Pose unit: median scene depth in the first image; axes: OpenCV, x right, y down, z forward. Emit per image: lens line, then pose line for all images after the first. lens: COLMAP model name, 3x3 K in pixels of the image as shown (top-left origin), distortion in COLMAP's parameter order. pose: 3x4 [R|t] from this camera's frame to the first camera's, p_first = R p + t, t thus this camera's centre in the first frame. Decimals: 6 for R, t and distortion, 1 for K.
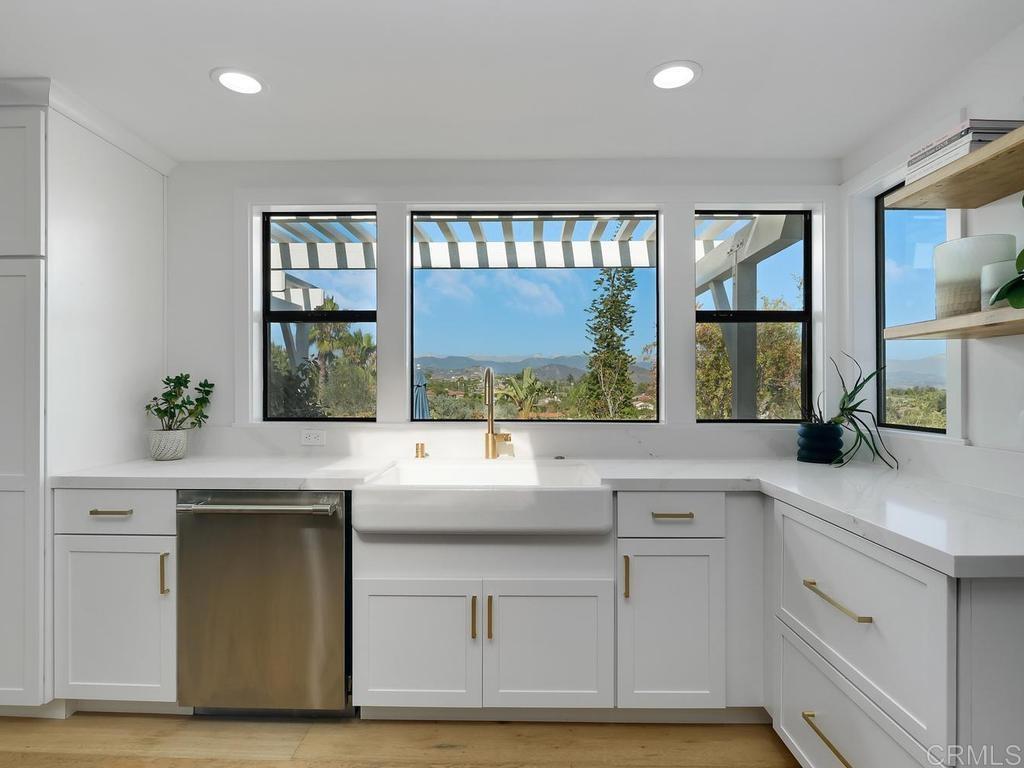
lens RADIAL K [[574.1, 0, 509.4], [0, 574.1, 381.7], [0, 0, 1]] dist [-0.015836, 0.000521]
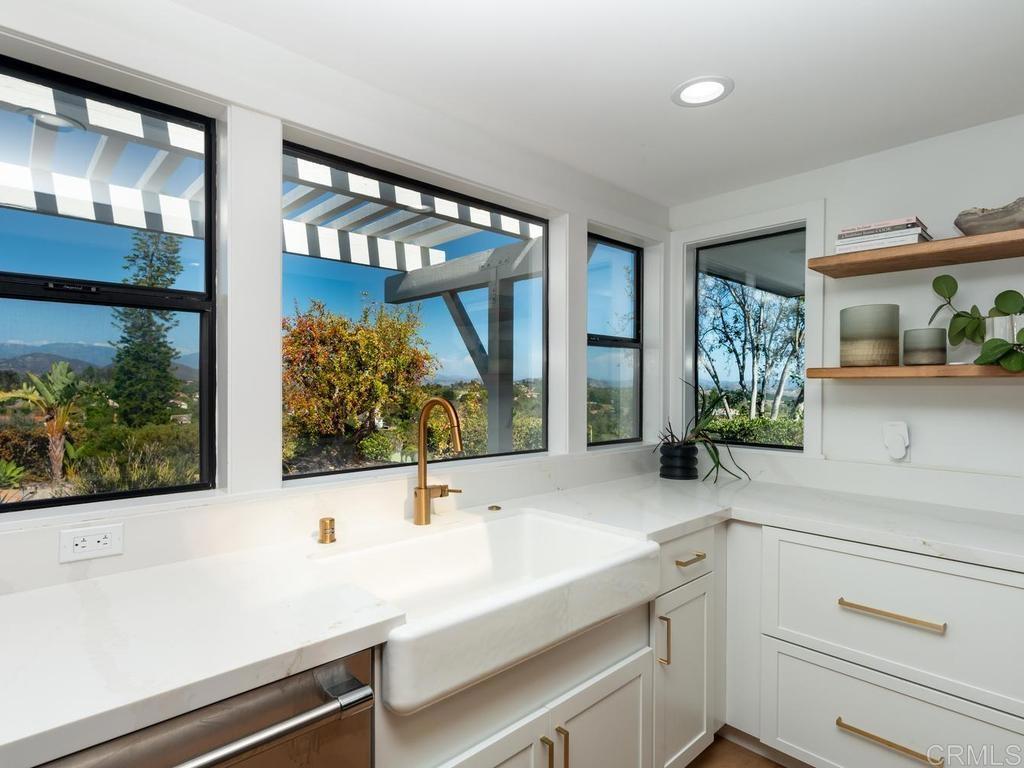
lens RADIAL K [[563.0, 0, 517.0], [0, 563.0, 384.5], [0, 0, 1]] dist [0.002514, 0.000558]
pose [[0.711617, 0.000965, 0.702567, -0.431494], [-0.008950, 0.999930, 0.007692, -0.044707], [-0.702511, -0.011762, 0.711576, 0.411945]]
